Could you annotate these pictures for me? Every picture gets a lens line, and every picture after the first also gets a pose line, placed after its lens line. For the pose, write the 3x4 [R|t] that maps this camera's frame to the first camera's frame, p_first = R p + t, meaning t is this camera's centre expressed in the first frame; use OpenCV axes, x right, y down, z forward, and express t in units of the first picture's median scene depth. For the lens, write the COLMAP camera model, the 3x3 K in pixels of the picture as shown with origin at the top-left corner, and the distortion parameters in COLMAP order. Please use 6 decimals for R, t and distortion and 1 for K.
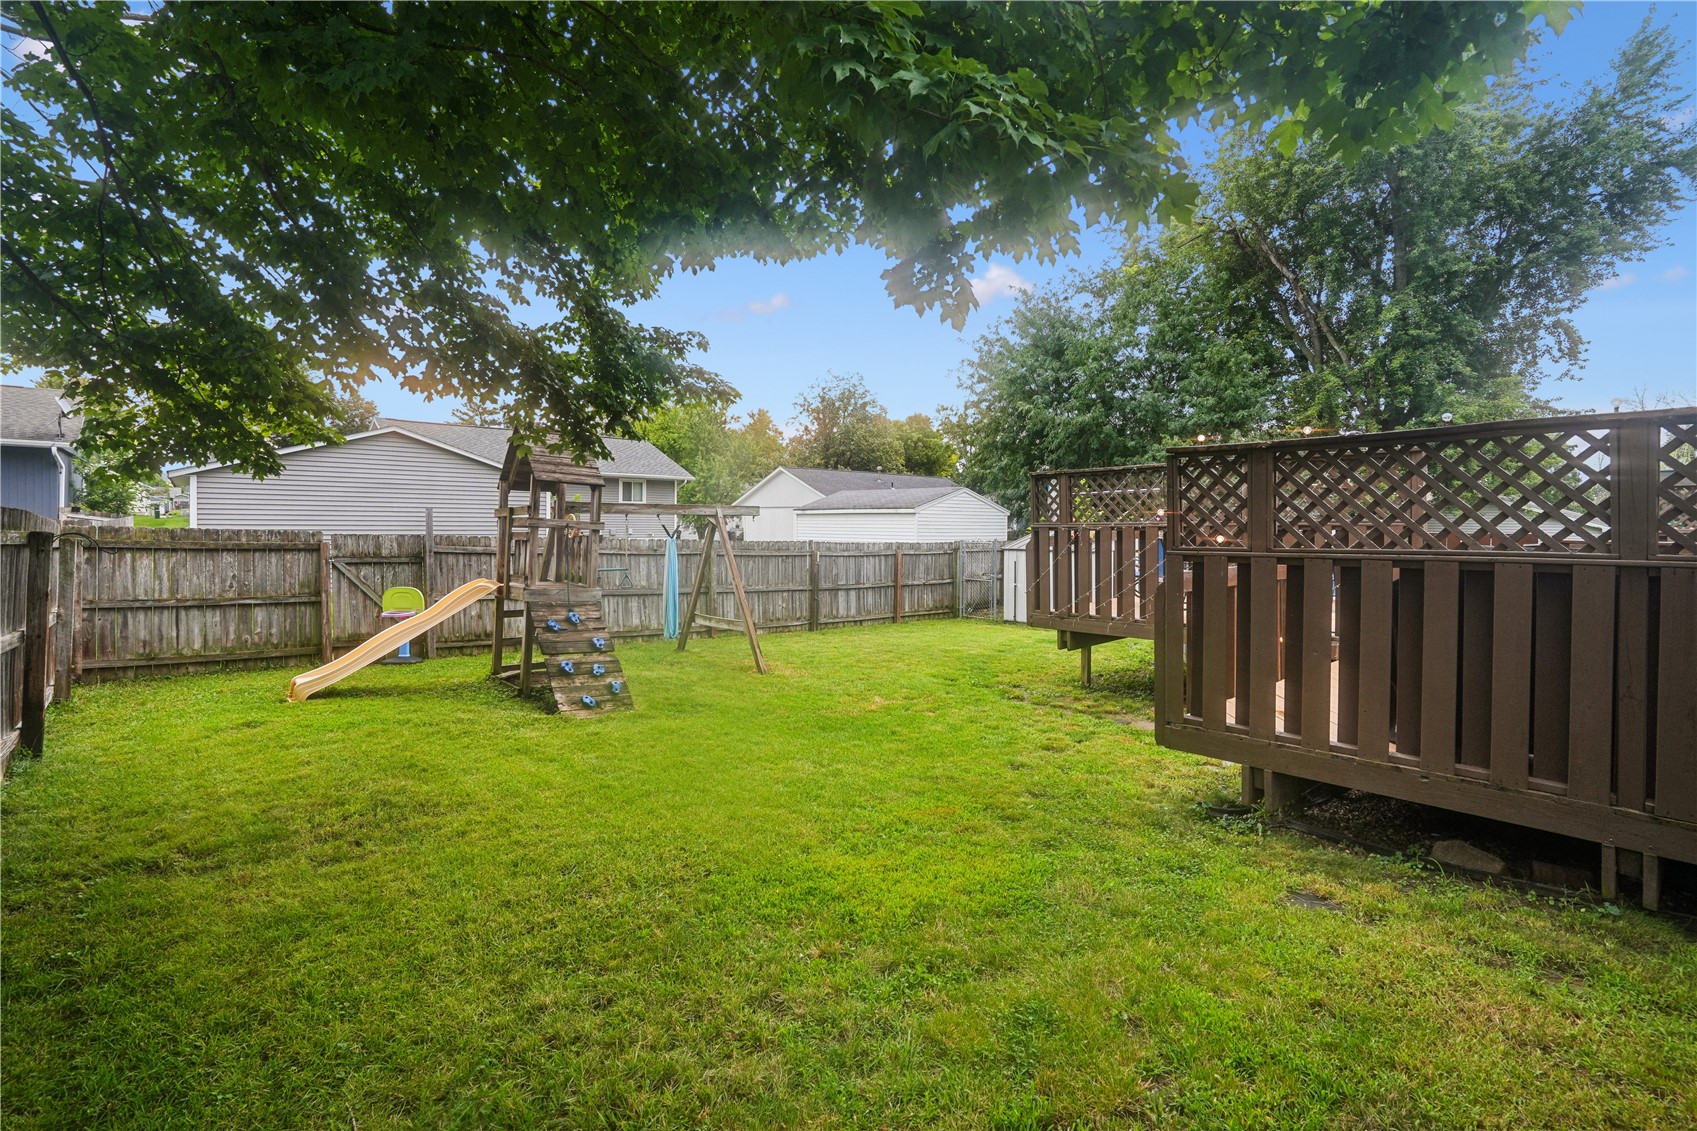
lens RADIAL K [[788.6, 0, 851.9], [0, 788.6, 535.4], [0, 0, 1]] dist [0.005256, -0.000576]
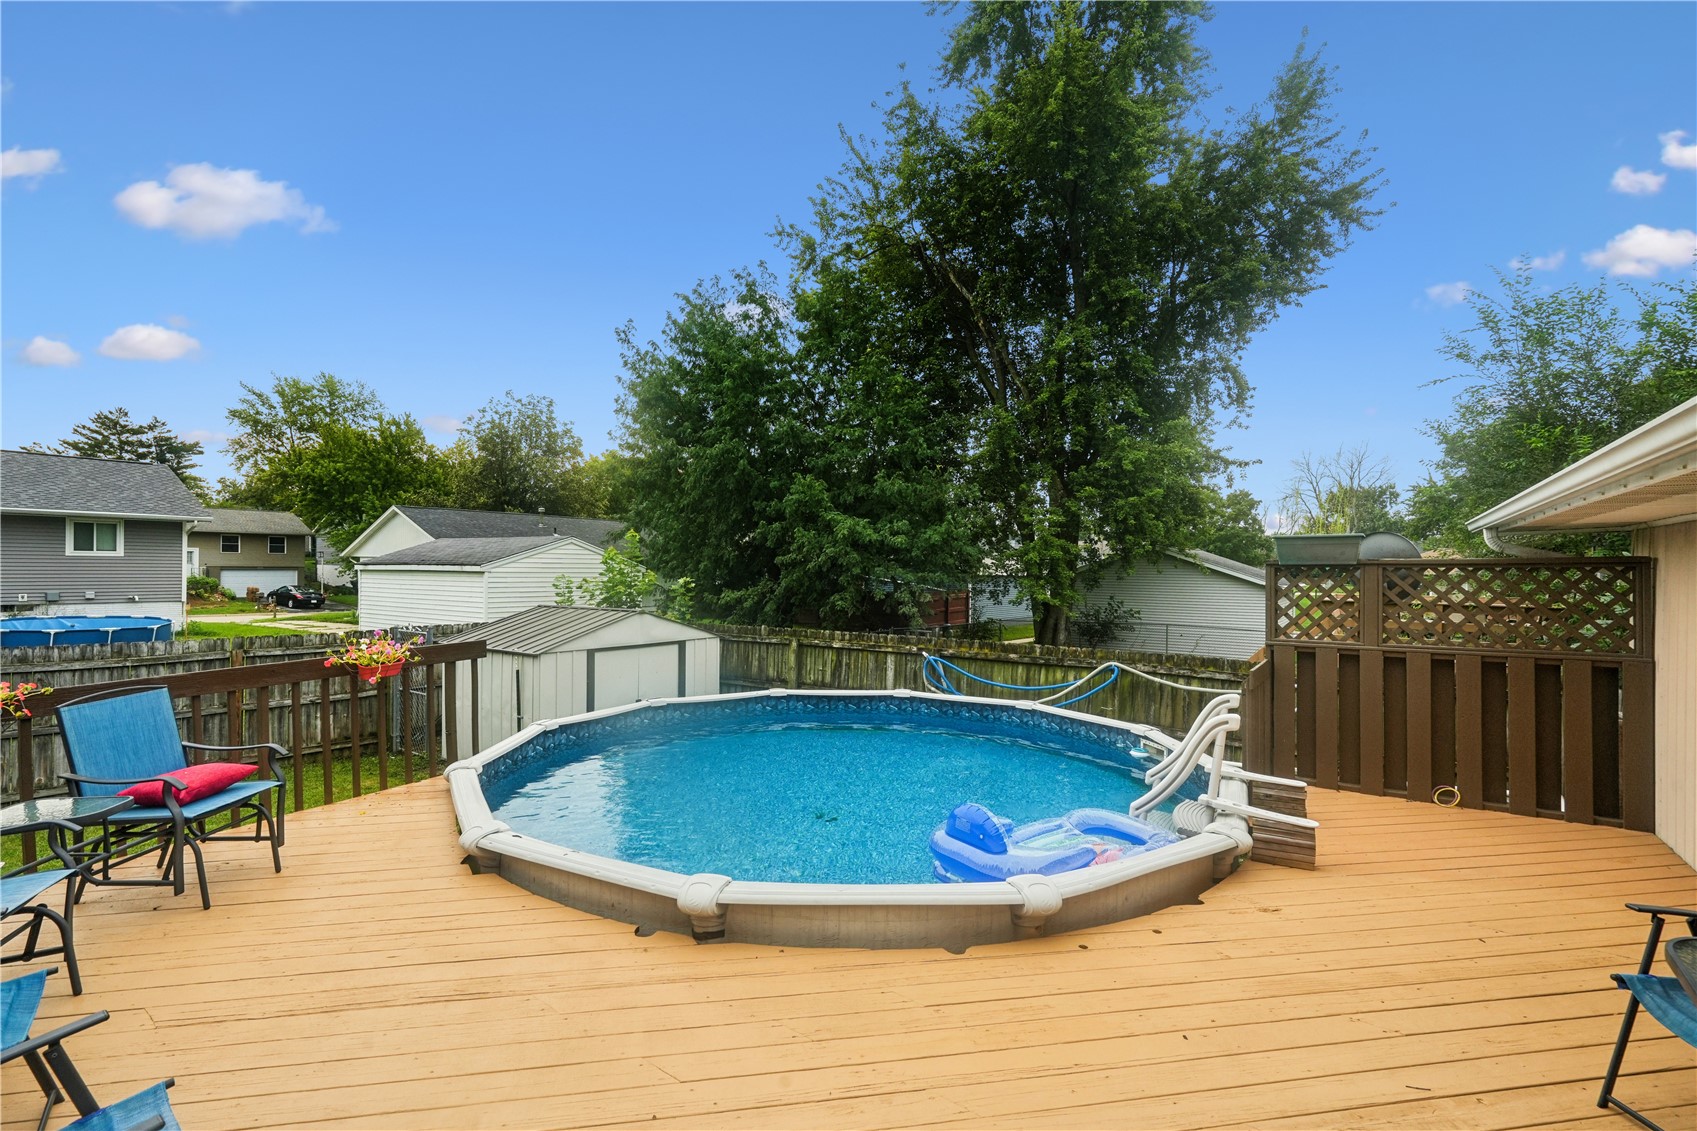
lens RADIAL K [[788.6, 0, 848.2], [0, 788.6, 568.1], [0, 0, 1]] dist [0.005256, -0.000576]
pose [[0.968284, -0.000546, 0.249851, 0.232112], [0.004041, 0.999901, -0.013473, -0.021568], [-0.249819, 0.014055, 0.968190, 0.219561]]
